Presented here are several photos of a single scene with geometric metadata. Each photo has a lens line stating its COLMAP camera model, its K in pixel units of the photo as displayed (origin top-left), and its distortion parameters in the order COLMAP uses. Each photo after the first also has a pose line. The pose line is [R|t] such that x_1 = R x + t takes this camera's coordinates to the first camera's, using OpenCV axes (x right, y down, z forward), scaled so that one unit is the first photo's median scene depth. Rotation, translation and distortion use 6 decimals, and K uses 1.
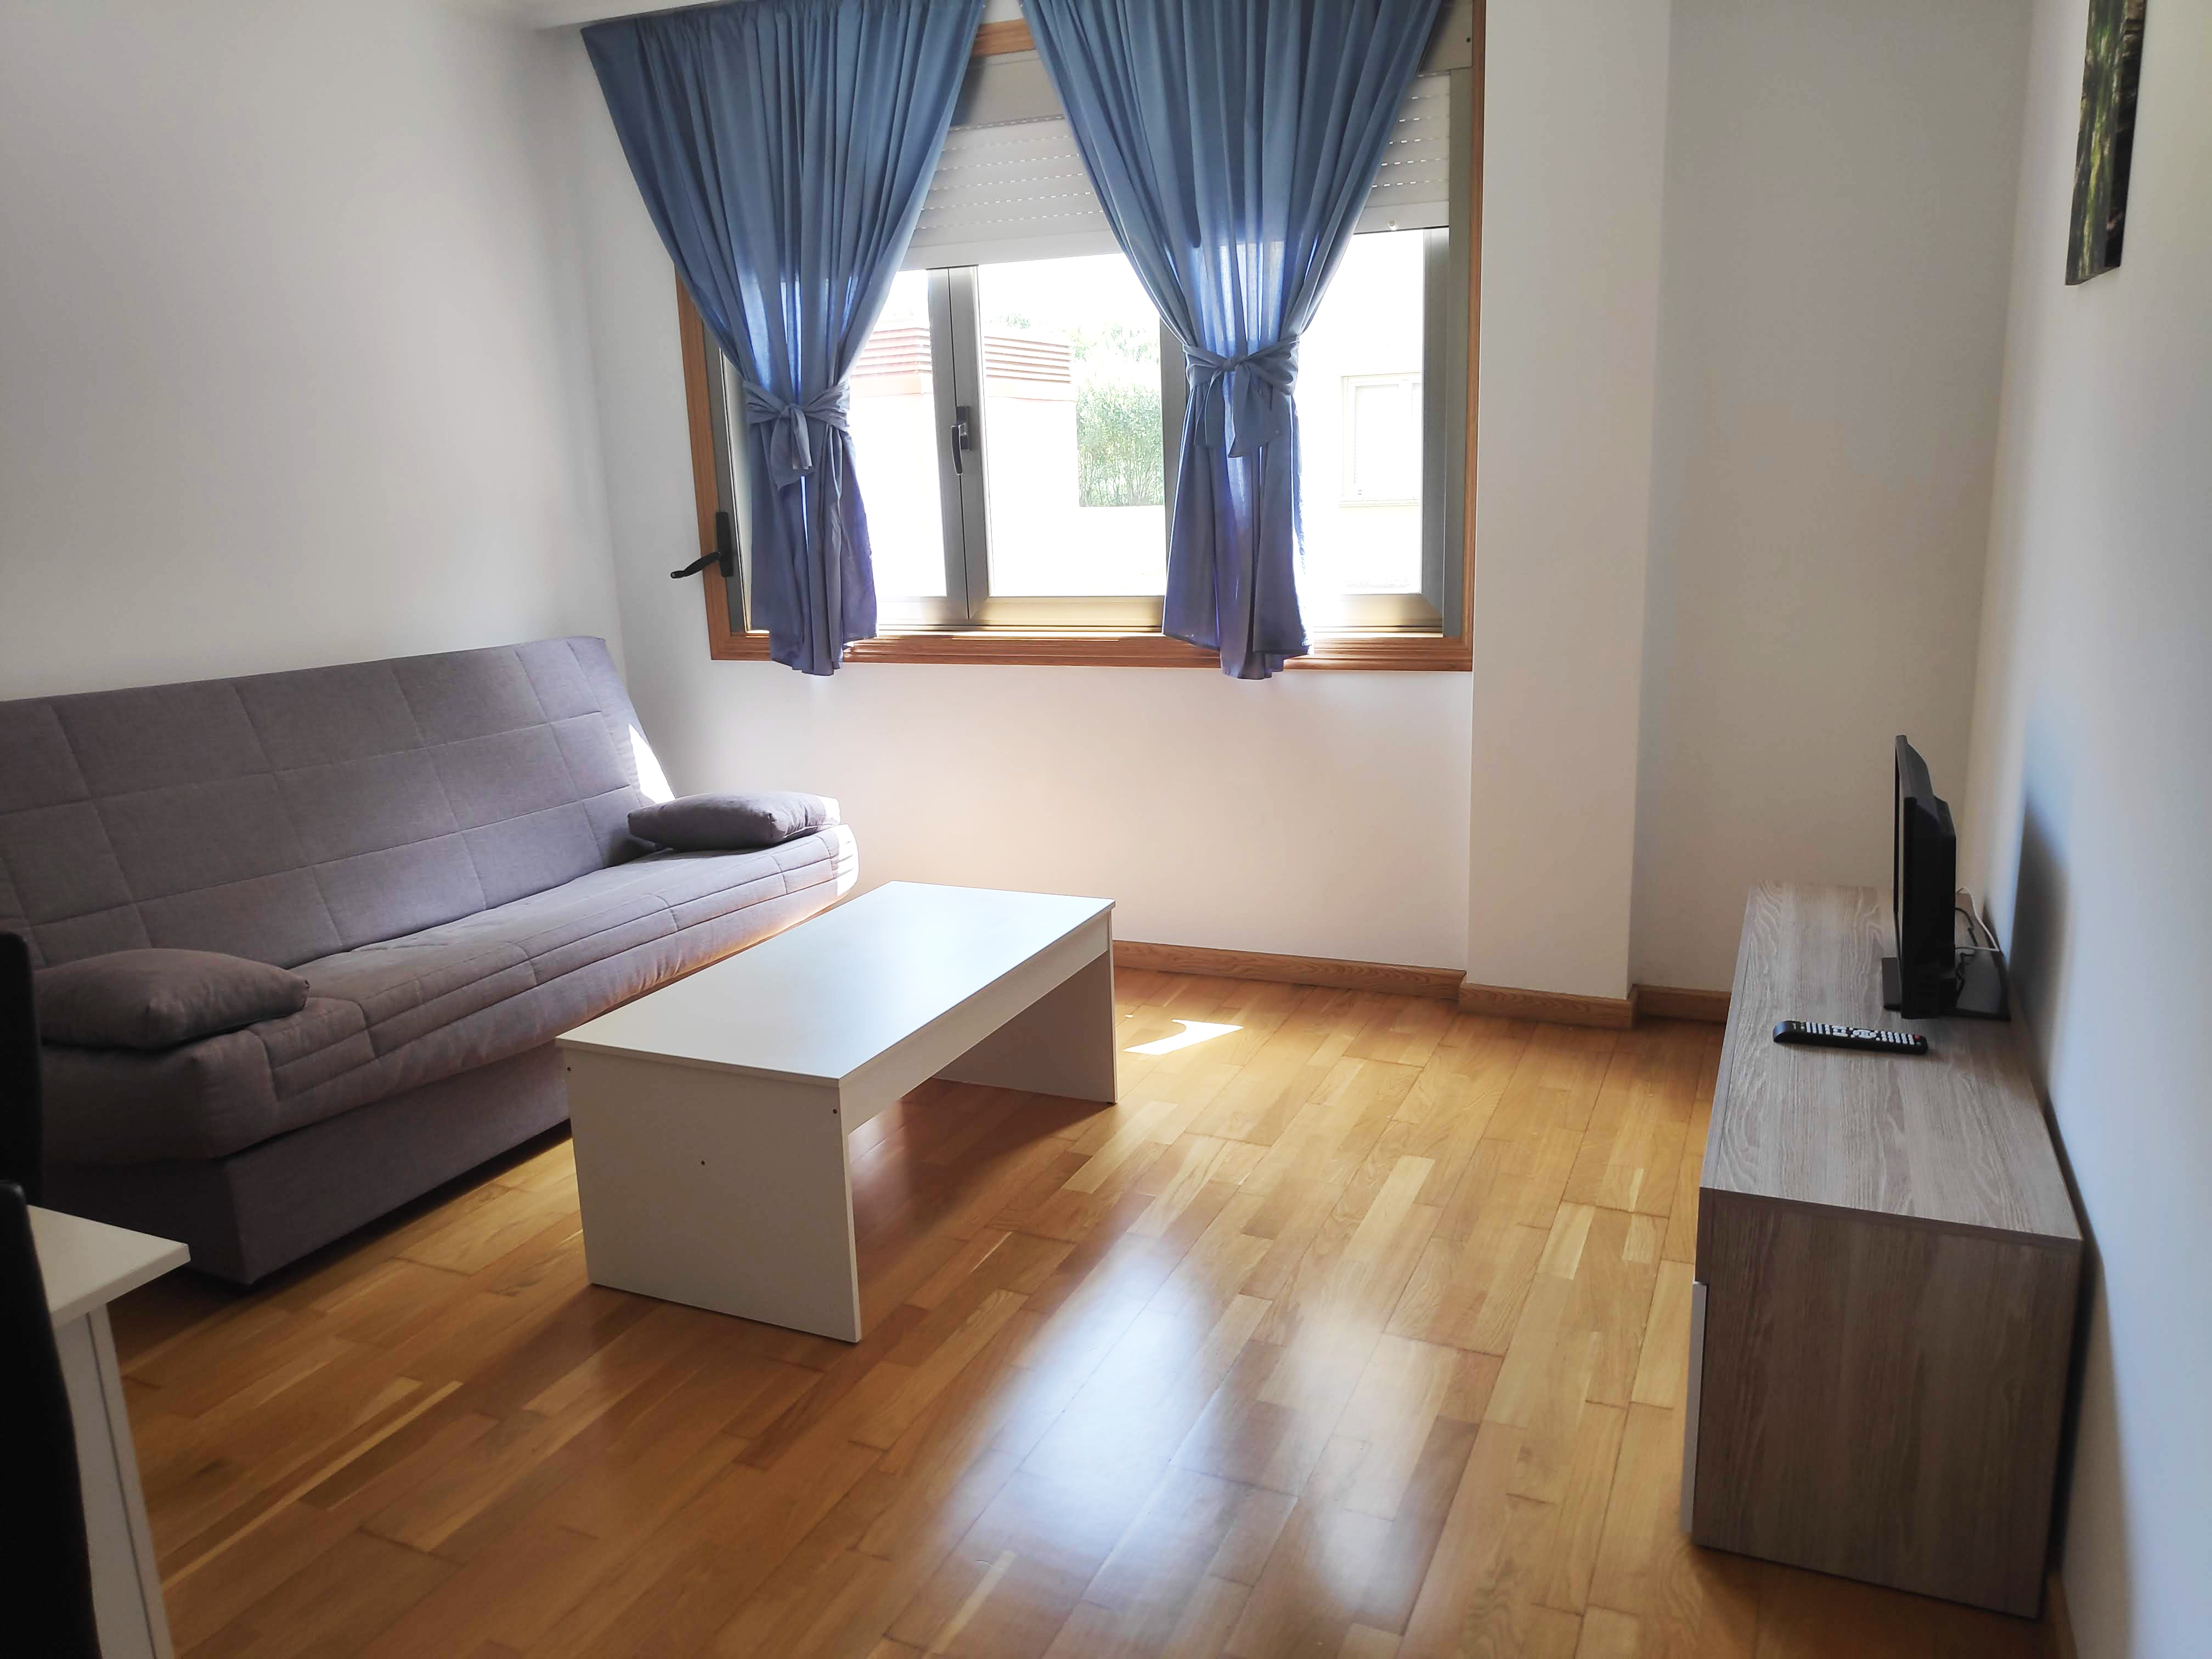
lens RADIAL K [[1579.0, 0, 1110.9], [0, 1579.0, 838.8], [0, 0, 1]] dist [0.040077, -0.104265]
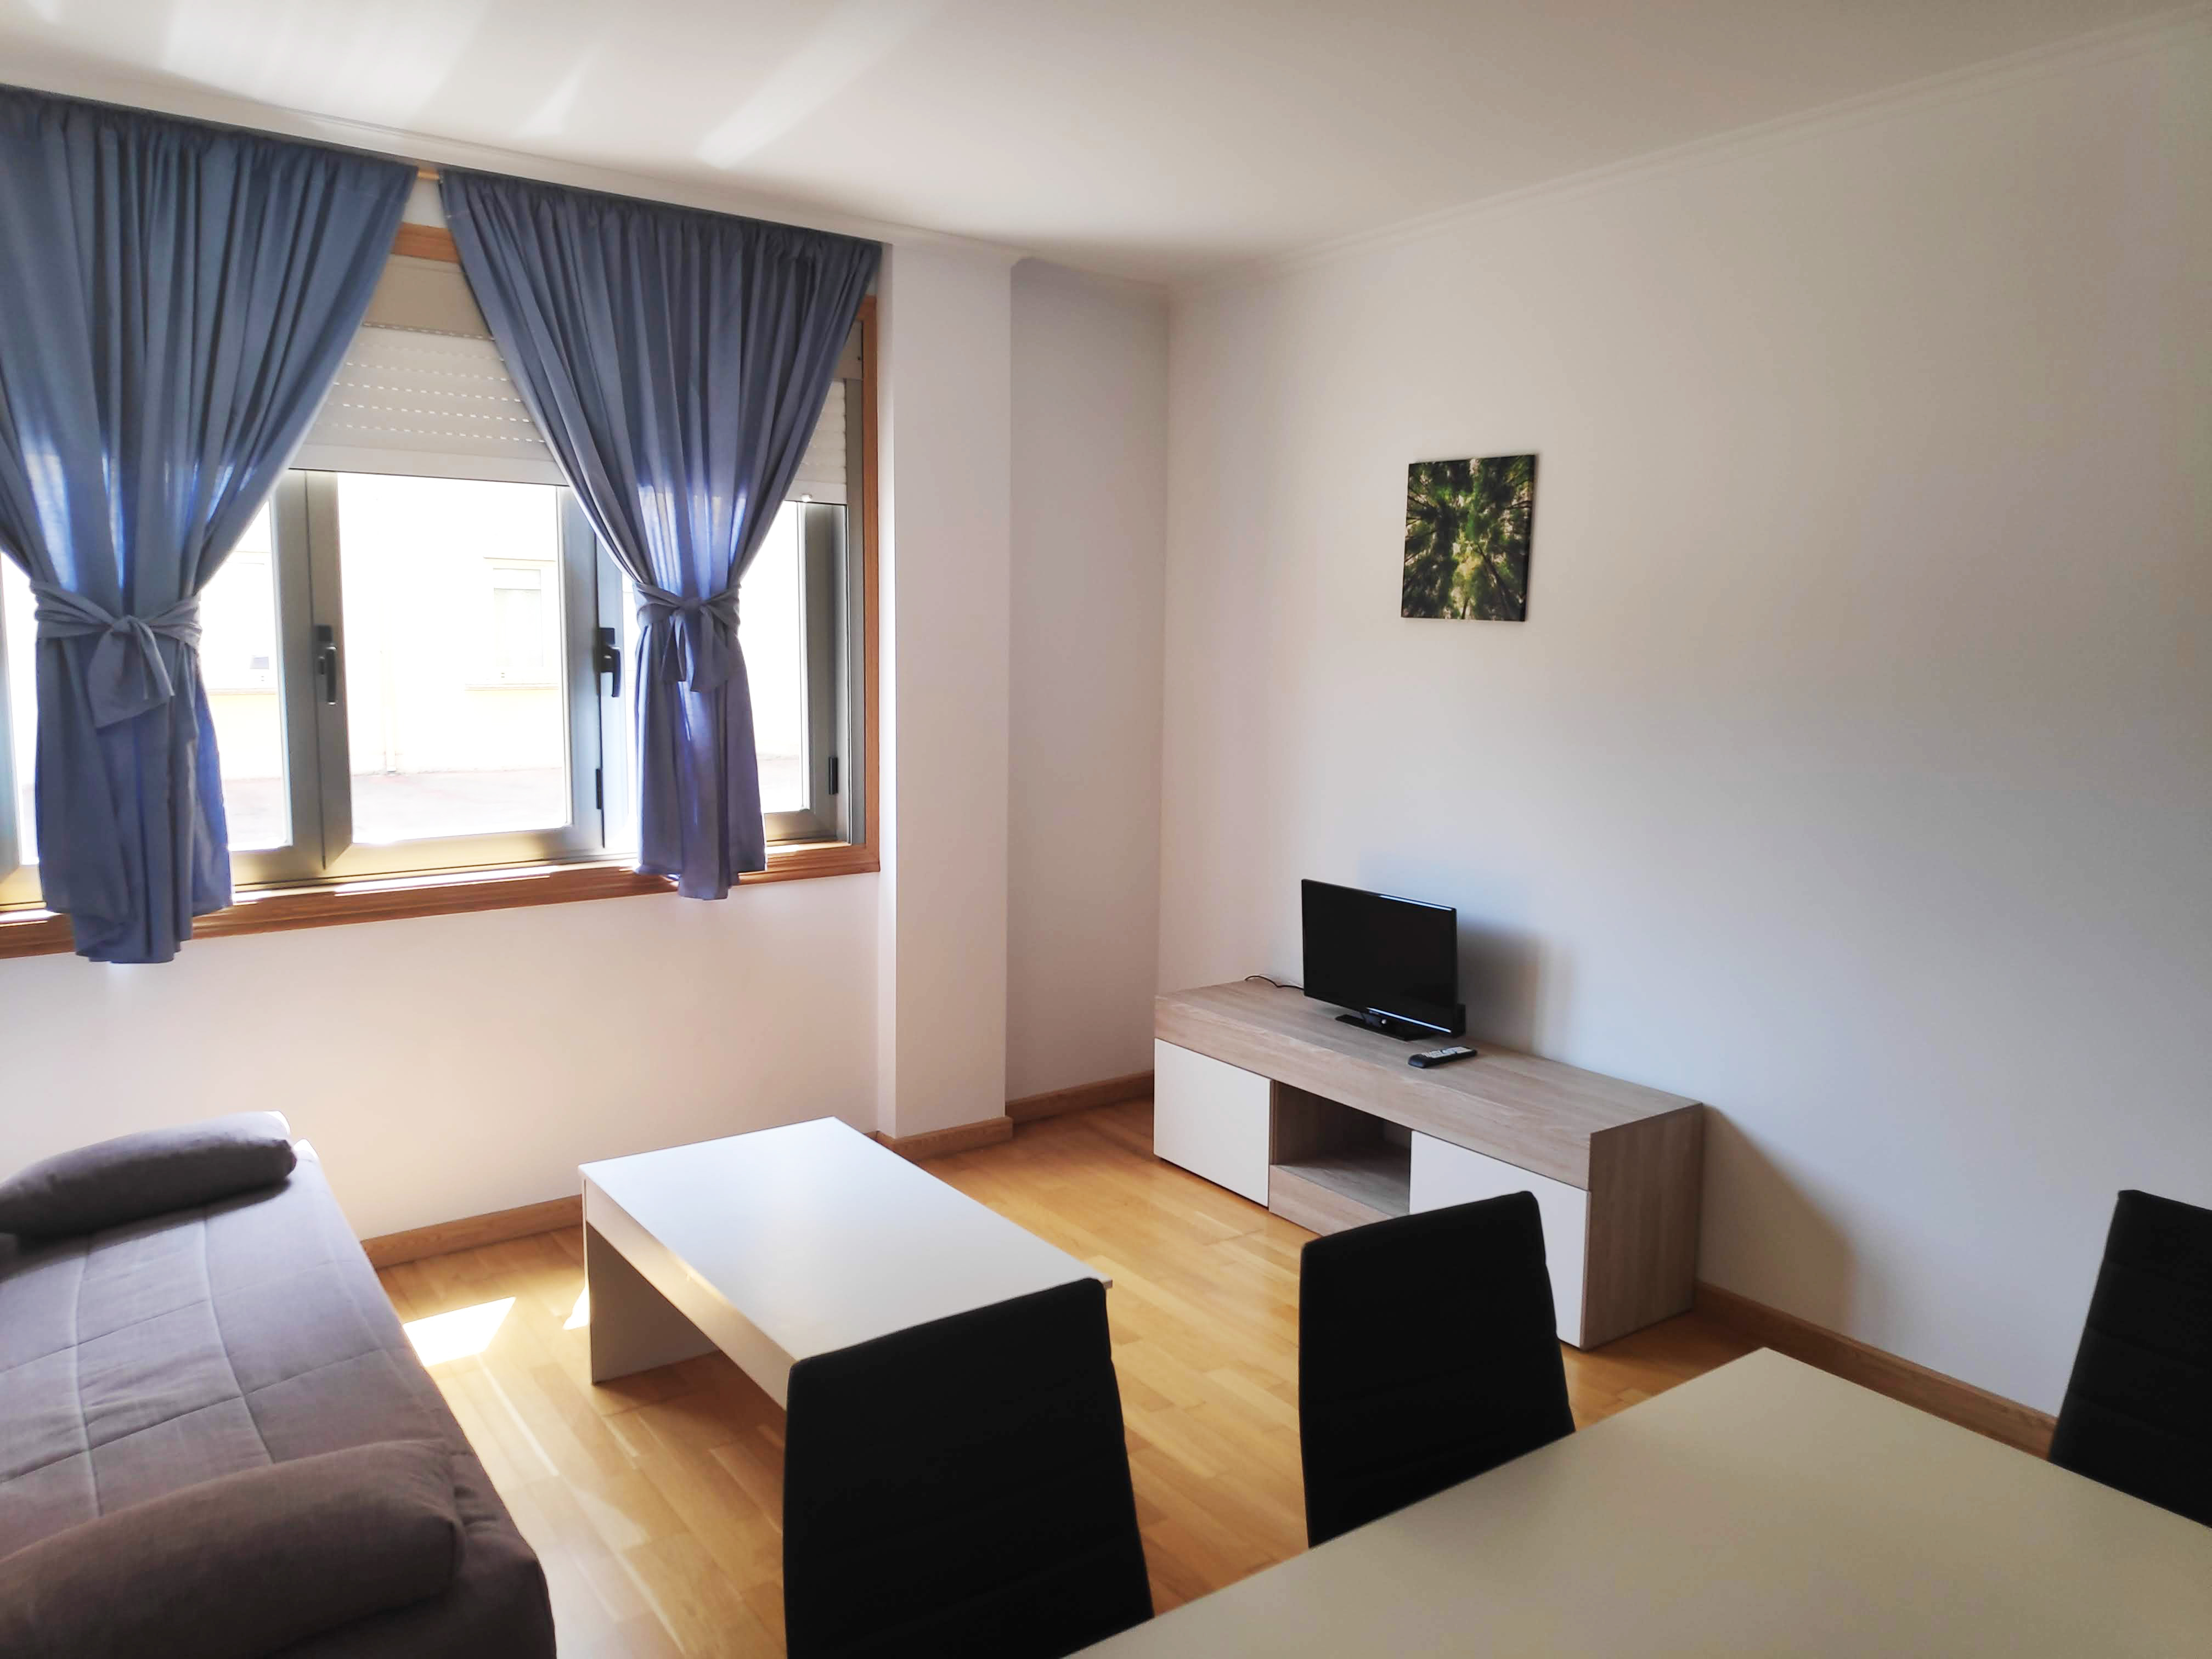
lens RADIAL K [[1579.0, 0, 1110.9], [0, 1579.0, 838.8], [0, 0, 1]] dist [0.040077, -0.104265]
pose [[0.497060, -0.077747, 0.864226, -0.703471], [0.169507, 0.985489, -0.008836, -0.091101], [-0.850998, 0.150885, 0.503026, 0.259111]]
